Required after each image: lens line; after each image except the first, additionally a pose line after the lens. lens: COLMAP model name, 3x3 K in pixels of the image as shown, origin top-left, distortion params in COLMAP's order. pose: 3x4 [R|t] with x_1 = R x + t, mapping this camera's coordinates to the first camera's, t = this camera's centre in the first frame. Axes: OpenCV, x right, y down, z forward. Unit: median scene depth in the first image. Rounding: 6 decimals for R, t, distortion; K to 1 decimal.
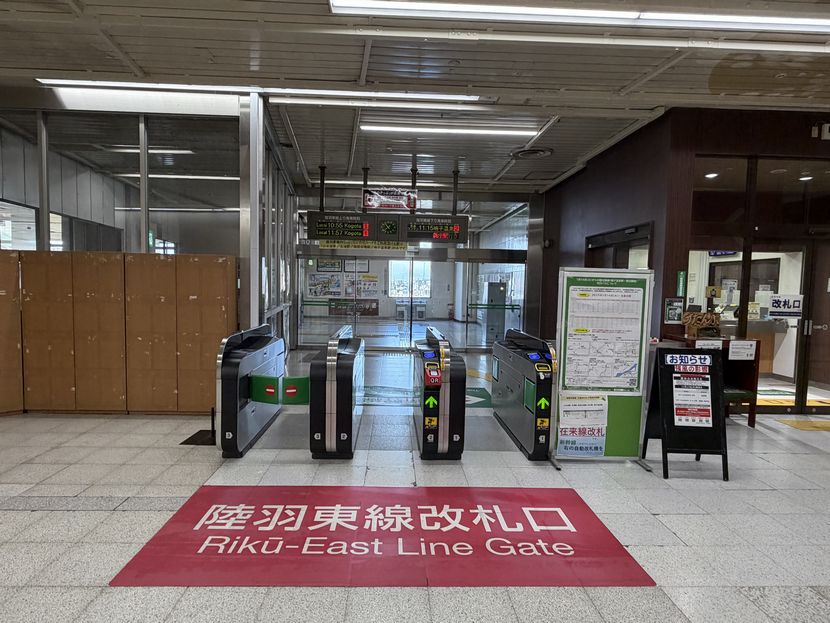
lens RADIAL K [[483.2, 0, 415.0], [0, 483.2, 311.5], [0, 0, 1]] dist [-0.003228, 0.000949]
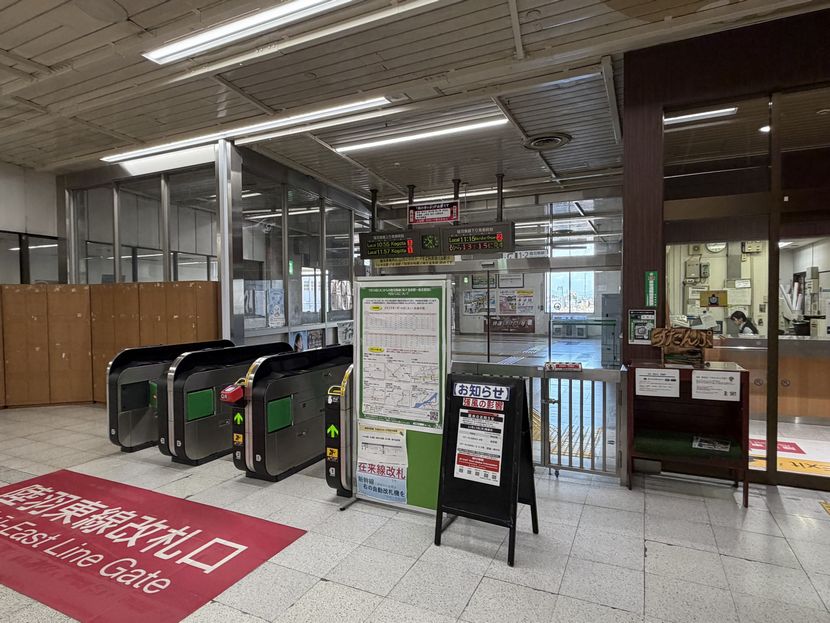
lens RADIAL K [[483.2, 0, 415.0], [0, 483.2, 311.5], [0, 0, 1]] dist [-0.003228, 0.000949]
pose [[0.881883, -0.018092, -0.471120, 0.829388], [0.001273, 0.999351, -0.035995, 0.002635], [0.471466, 0.031144, 0.881334, 0.284818]]
